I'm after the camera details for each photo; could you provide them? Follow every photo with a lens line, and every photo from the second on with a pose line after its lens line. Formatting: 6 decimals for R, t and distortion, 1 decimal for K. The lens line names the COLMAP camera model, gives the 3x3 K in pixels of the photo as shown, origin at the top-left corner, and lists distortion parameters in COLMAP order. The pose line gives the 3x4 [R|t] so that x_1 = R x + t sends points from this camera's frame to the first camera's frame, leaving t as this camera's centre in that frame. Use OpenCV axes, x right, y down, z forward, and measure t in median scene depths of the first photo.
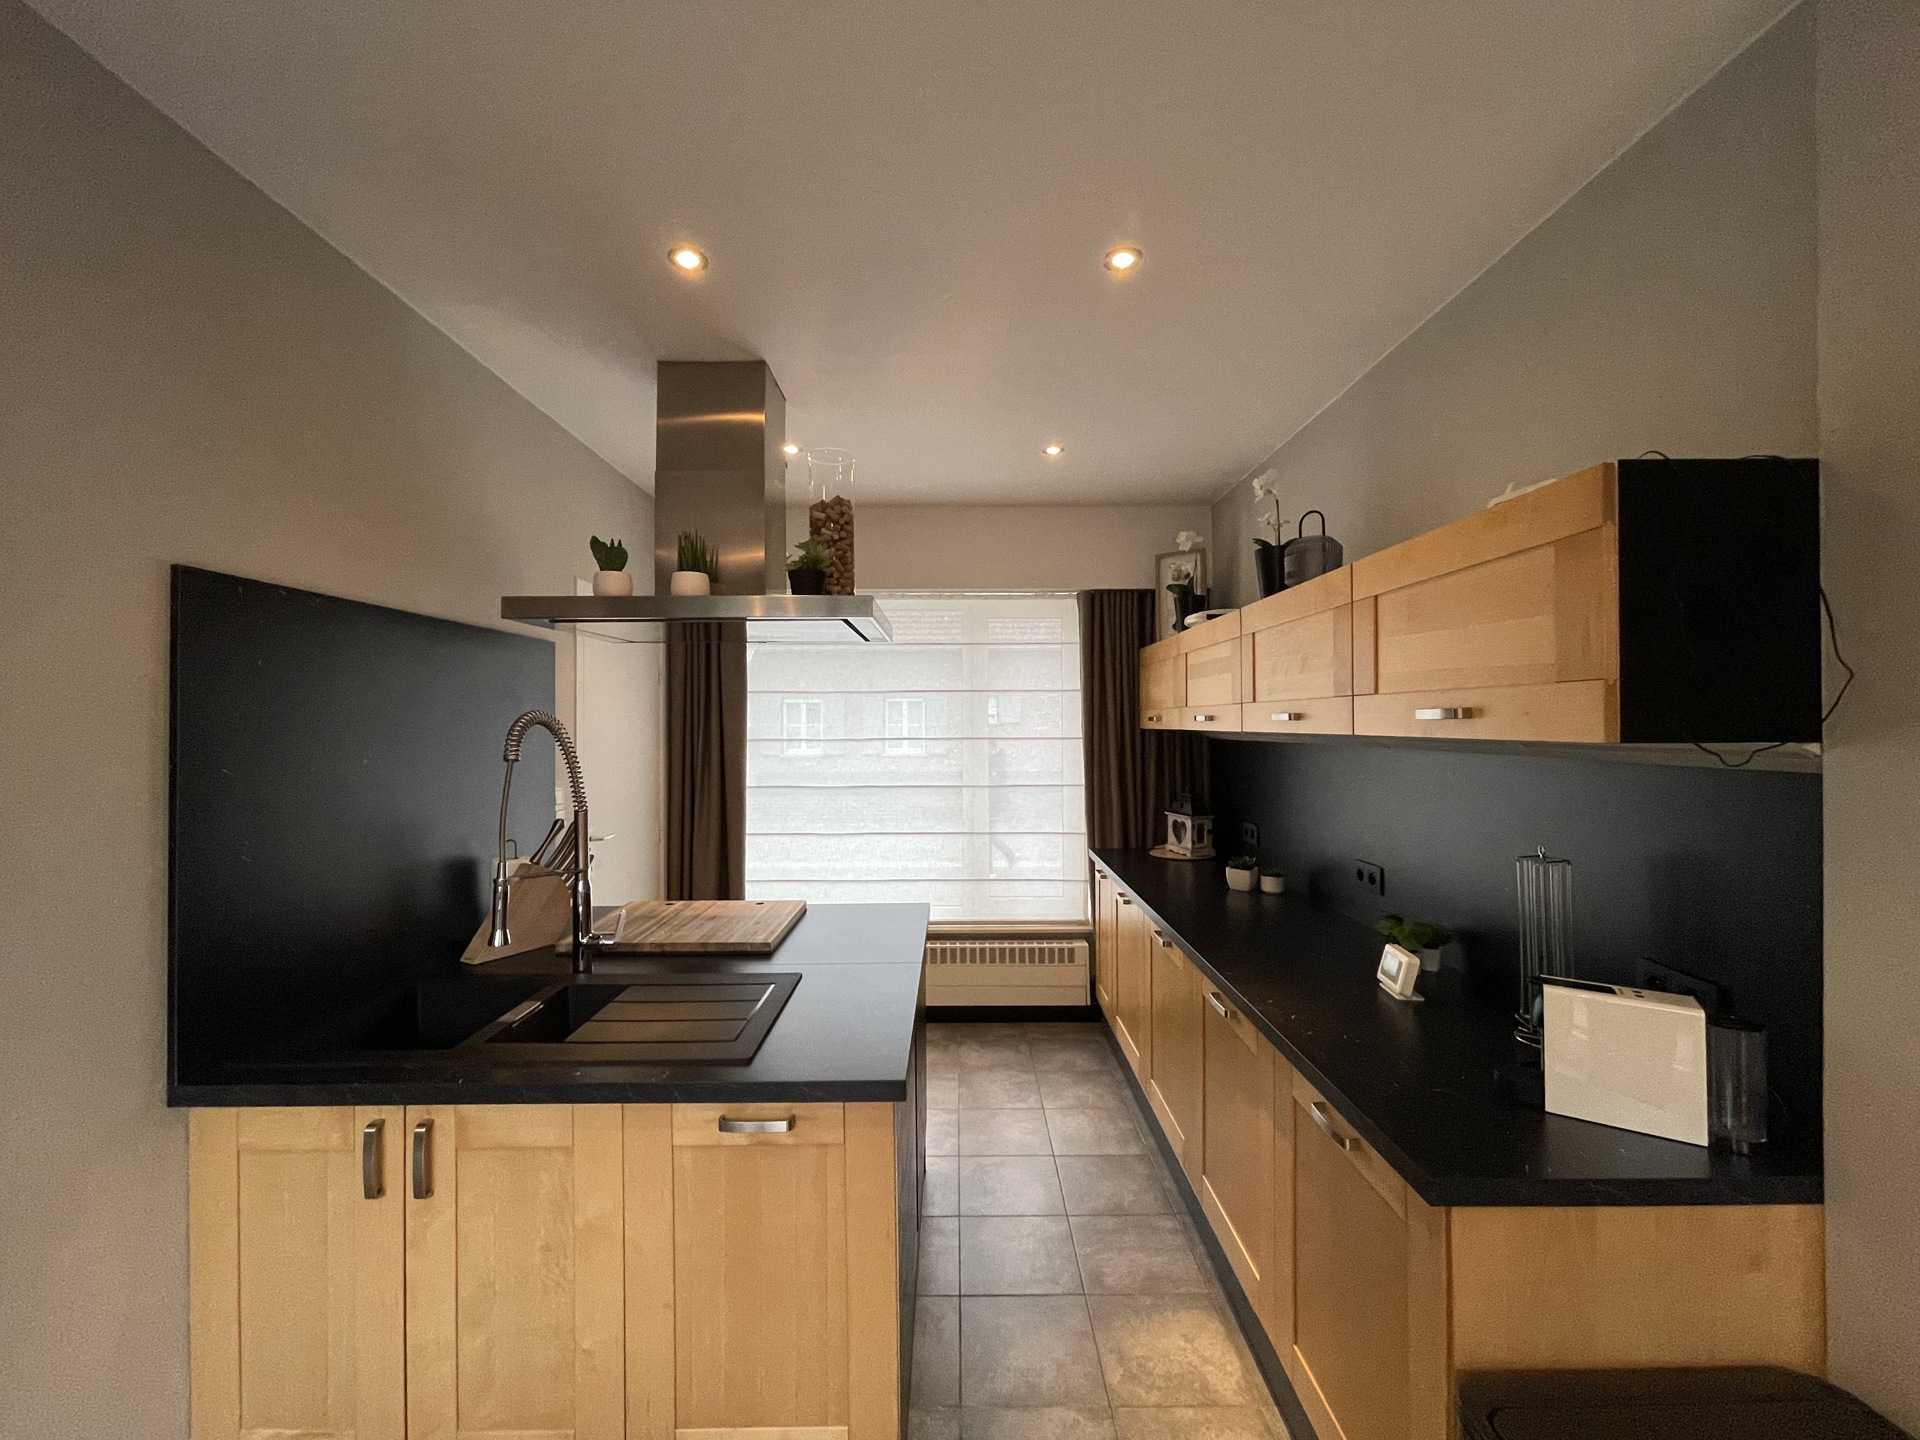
lens RADIAL K [[775.8, 0, 958.4], [0, 775.8, 716.9], [0, 0, 1]] dist [-0.003561, 0.000532]
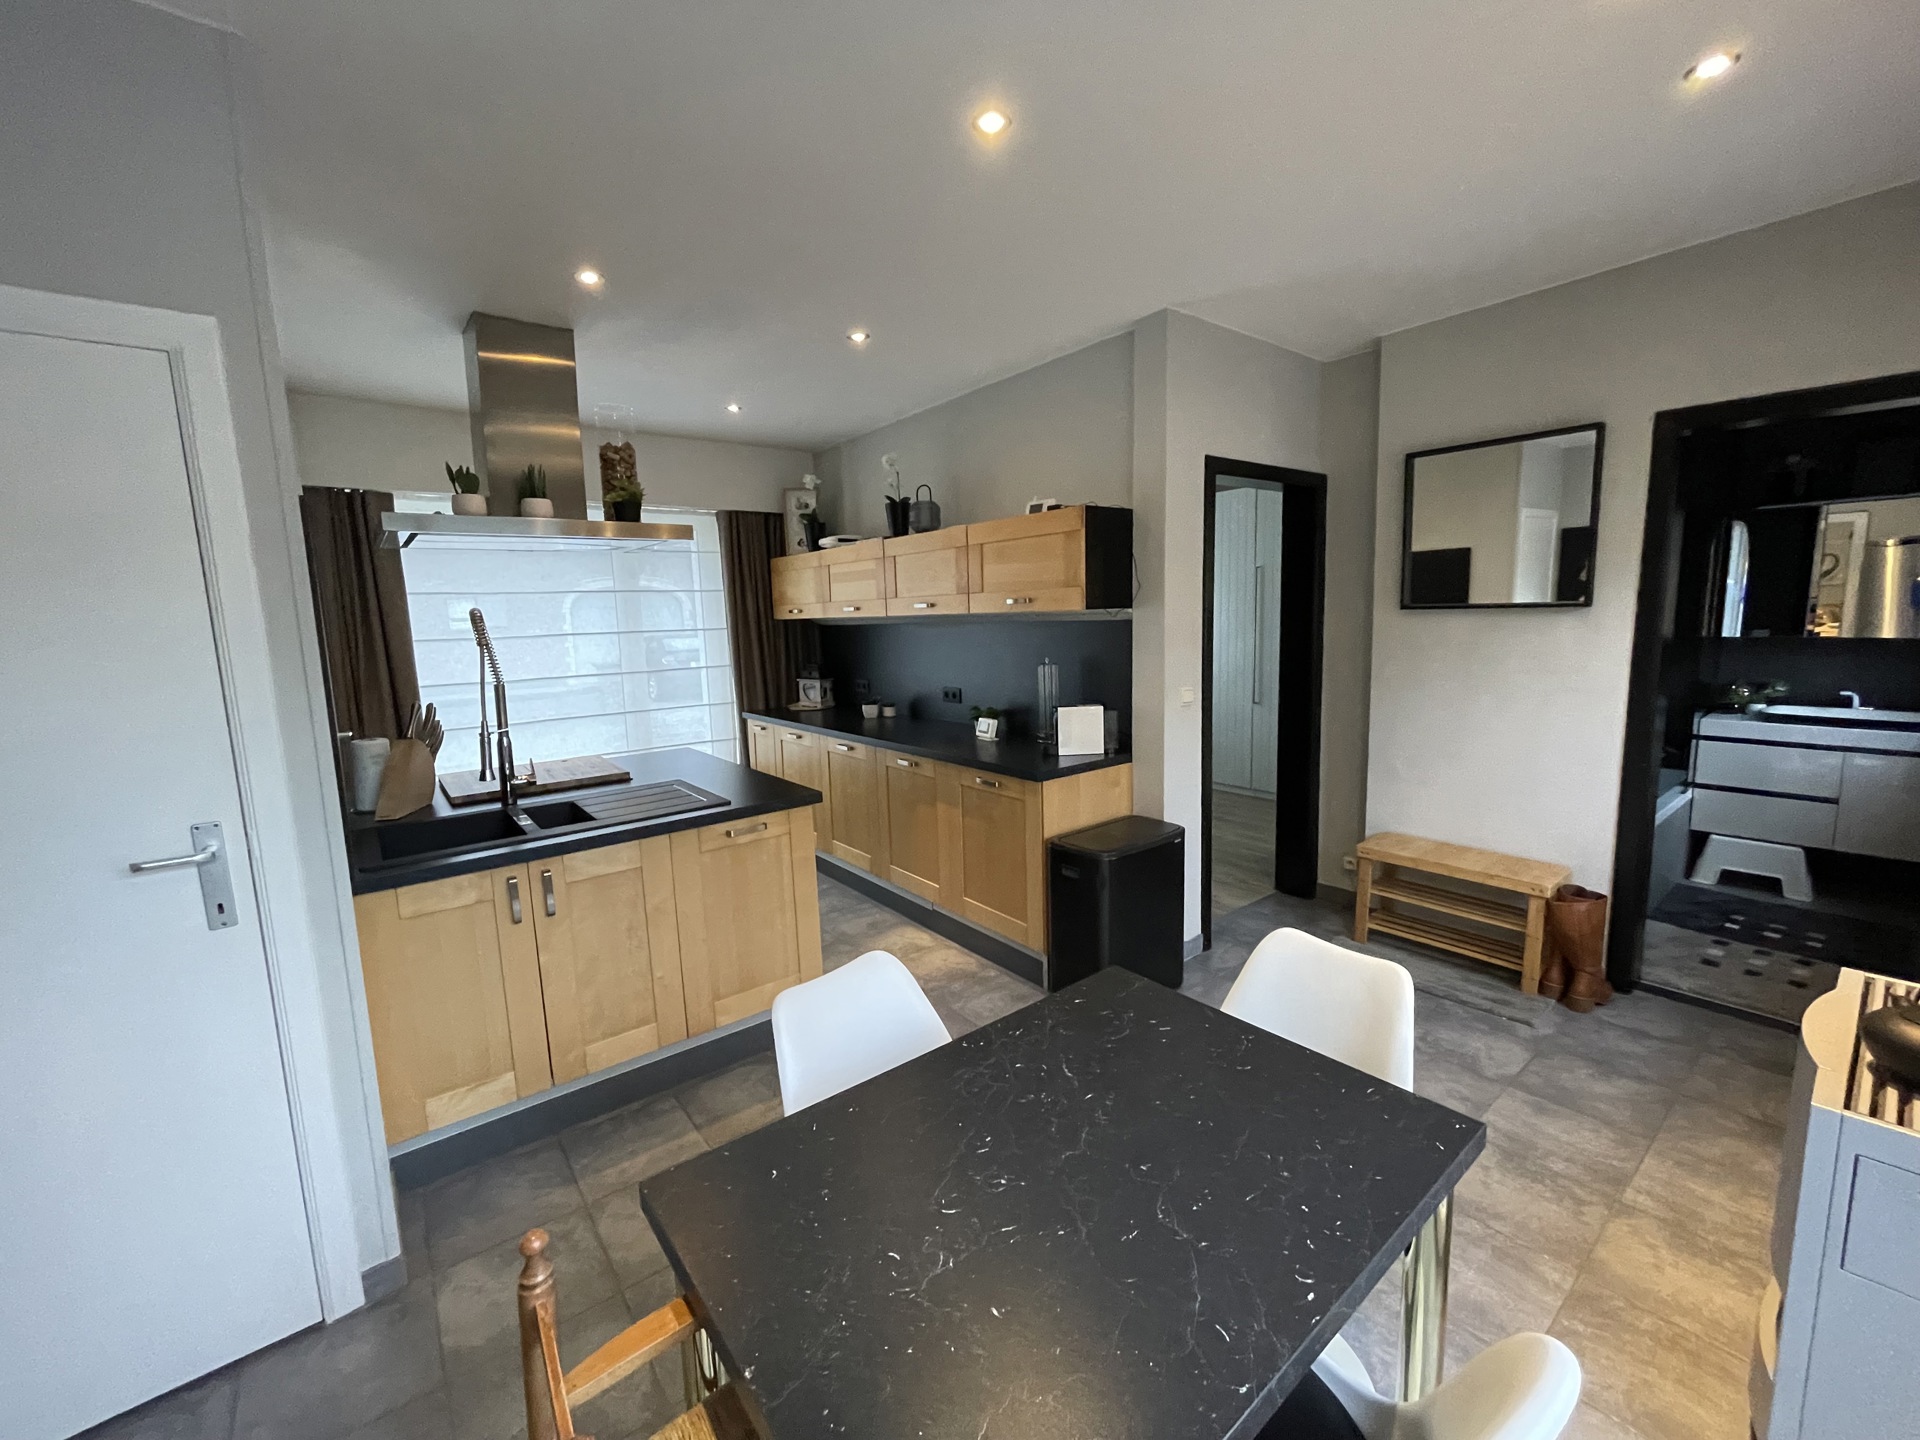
lens RADIAL K [[775.8, 0, 961.2], [0, 775.8, 723.3], [0, 0, 1]] dist [-0.003561, 0.000532]
pose [[0.782906, -0.107531, 0.612776, -0.582731], [0.023212, 0.989313, 0.143949, 0.012107], [-0.621706, -0.098475, 0.777035, -0.434746]]
